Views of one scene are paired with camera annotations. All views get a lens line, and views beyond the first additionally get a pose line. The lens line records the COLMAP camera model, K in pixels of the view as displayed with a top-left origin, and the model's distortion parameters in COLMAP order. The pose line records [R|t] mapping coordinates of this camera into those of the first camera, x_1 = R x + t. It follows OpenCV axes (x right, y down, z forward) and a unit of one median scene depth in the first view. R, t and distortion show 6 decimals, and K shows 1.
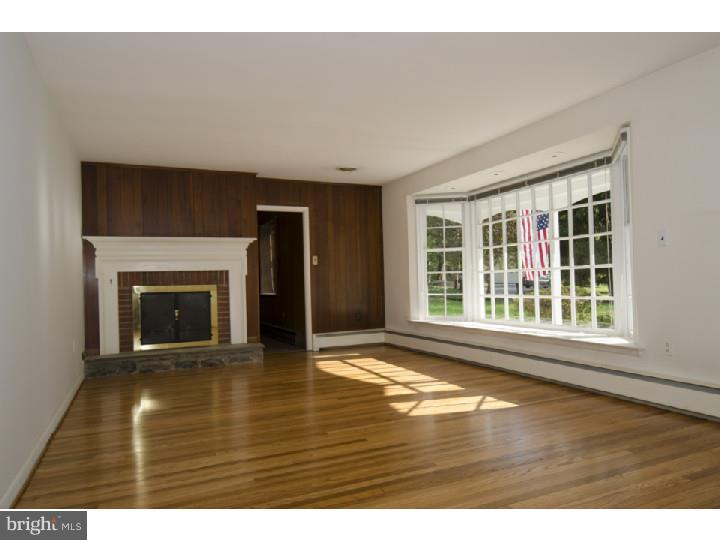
lens RADIAL K [[466.5, 0, 360.0], [0, 466.5, 270.0], [0, 0, 1]] dist [-0.005389, -0.001820]
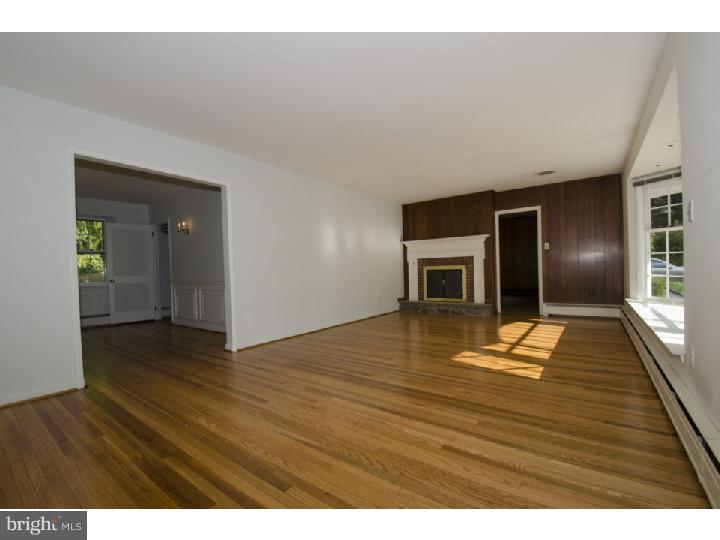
lens RADIAL K [[313.4, 0, 378.2], [0, 313.4, 267.4], [0, 0, 1]] dist [-0.031535, -0.000017]
pose [[0.503644, 0.009583, -0.863858, 0.483771], [0.036097, 0.998832, 0.032126, -0.007228], [0.863157, -0.047363, 0.502710, 0.190819]]
